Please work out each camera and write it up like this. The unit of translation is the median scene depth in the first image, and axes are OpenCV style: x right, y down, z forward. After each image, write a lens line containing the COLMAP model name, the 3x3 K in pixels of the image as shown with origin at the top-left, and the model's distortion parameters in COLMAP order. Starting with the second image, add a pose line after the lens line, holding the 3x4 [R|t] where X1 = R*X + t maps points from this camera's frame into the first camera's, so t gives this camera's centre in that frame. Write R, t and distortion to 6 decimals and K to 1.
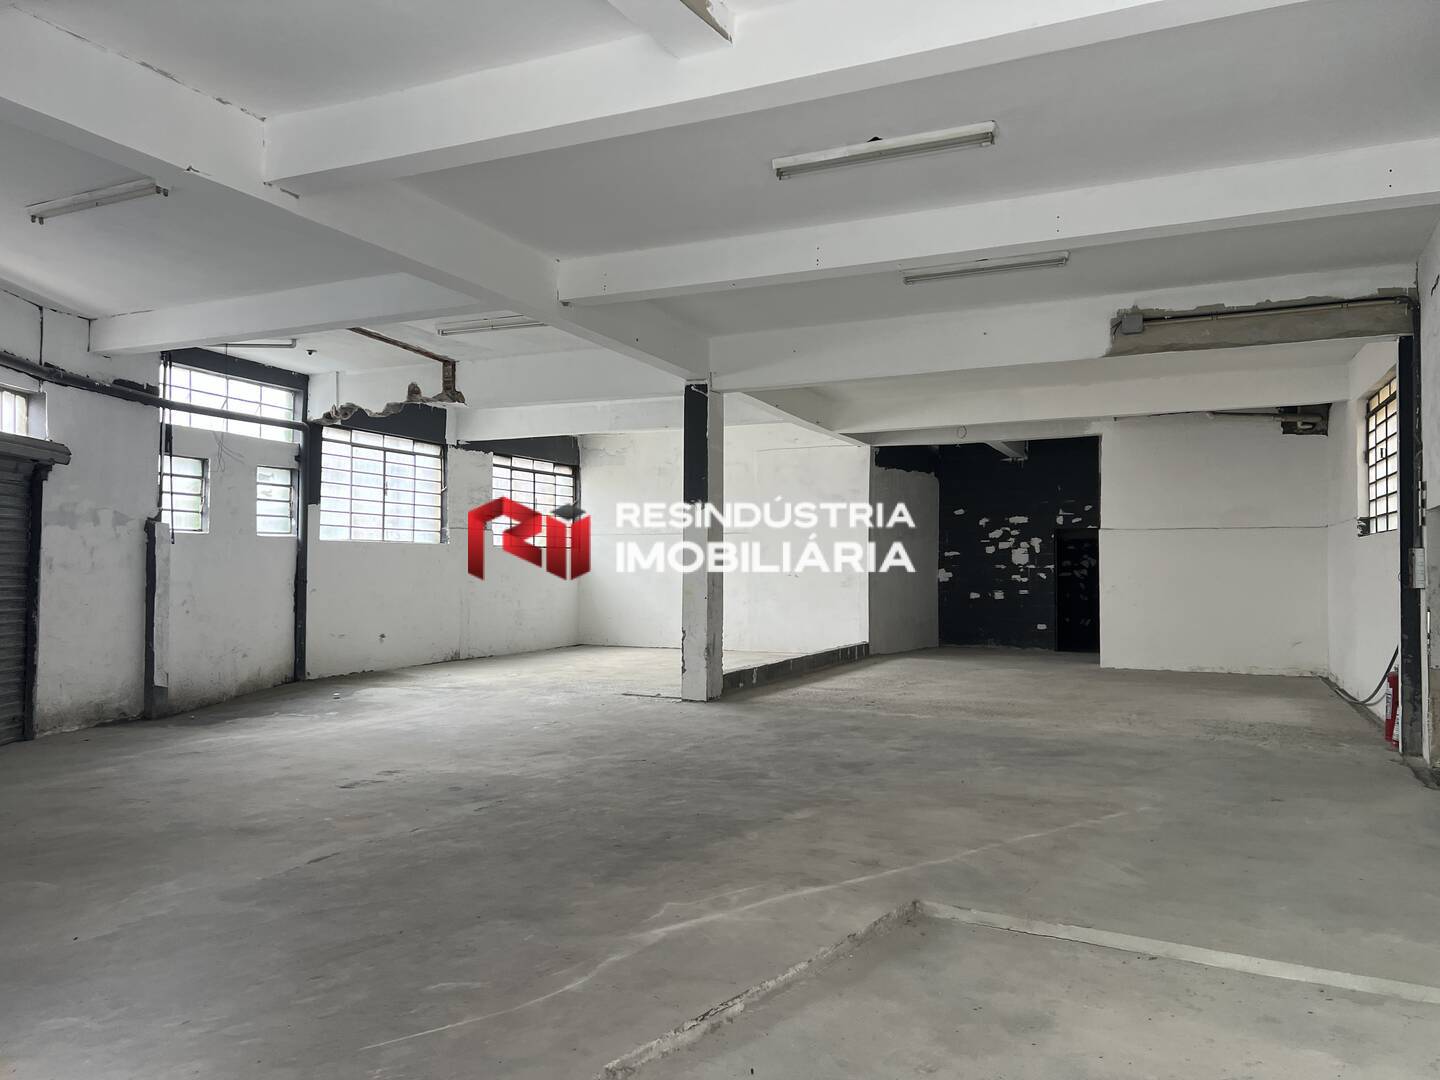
lens RADIAL K [[1079.7, 0, 731.4], [0, 1079.7, 533.0], [0, 0, 1]] dist [0.053694, -0.048515]
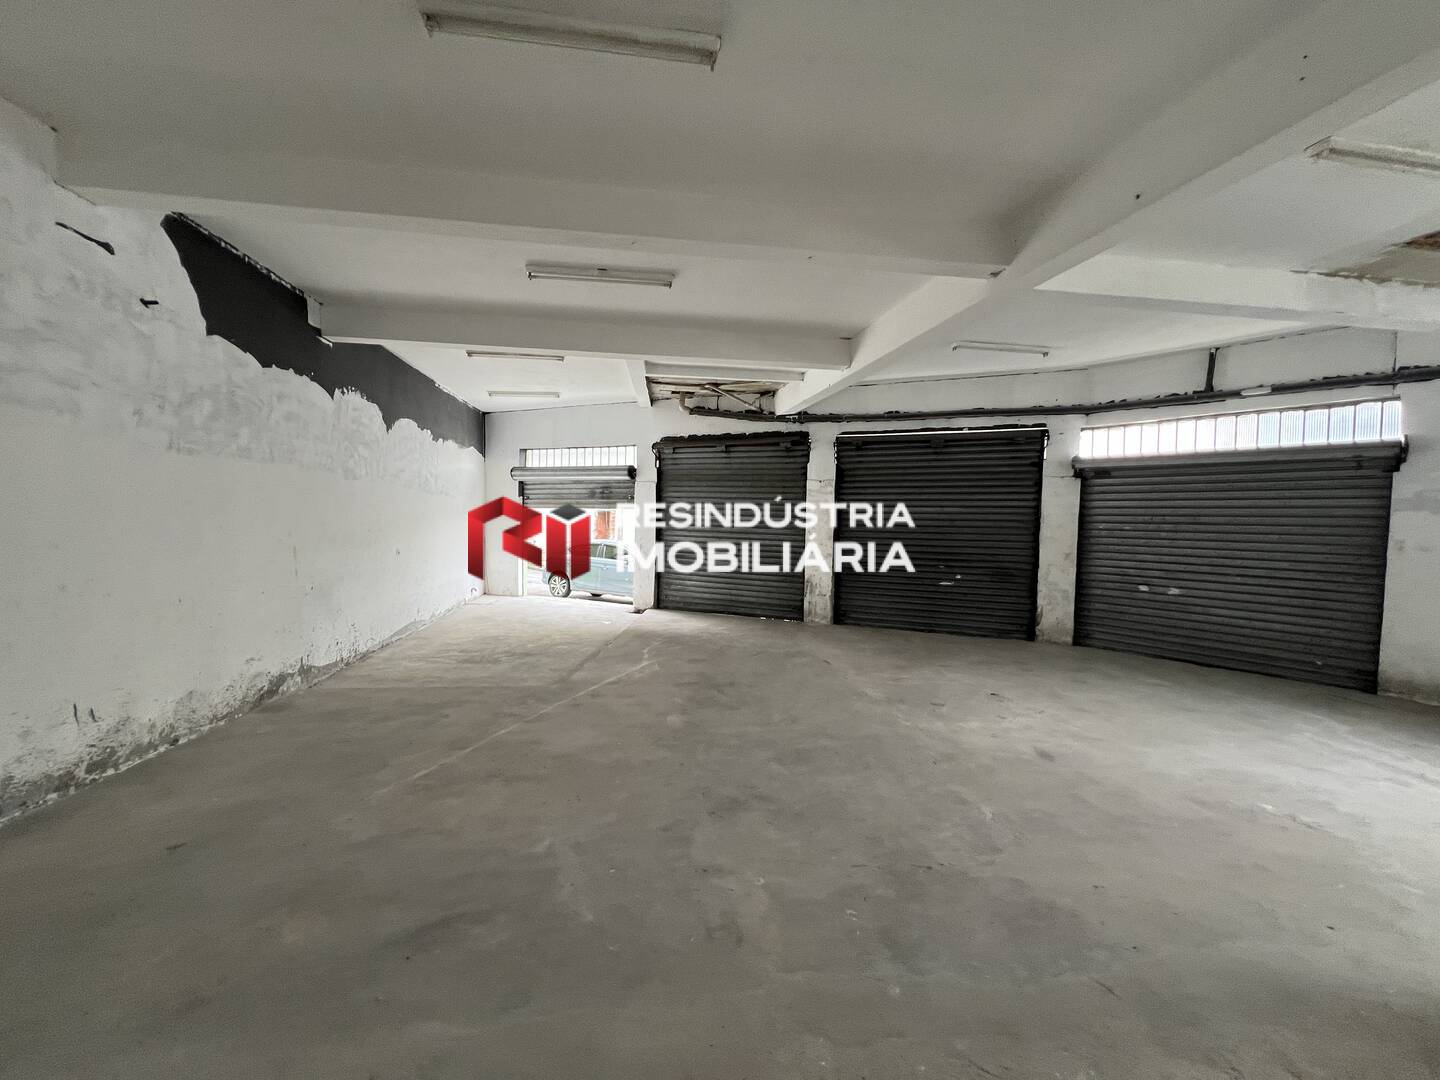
lens RADIAL K [[576.2, 0, 720.2], [0, 576.2, 538.0], [0, 0, 1]] dist [-0.001142, 0.000794]
pose [[-0.824999, 0.007384, -0.565087, 0.299889], [-0.000808, 0.999898, 0.014245, 0.013099], [0.565134, 0.012209, -0.824909, 1.143240]]
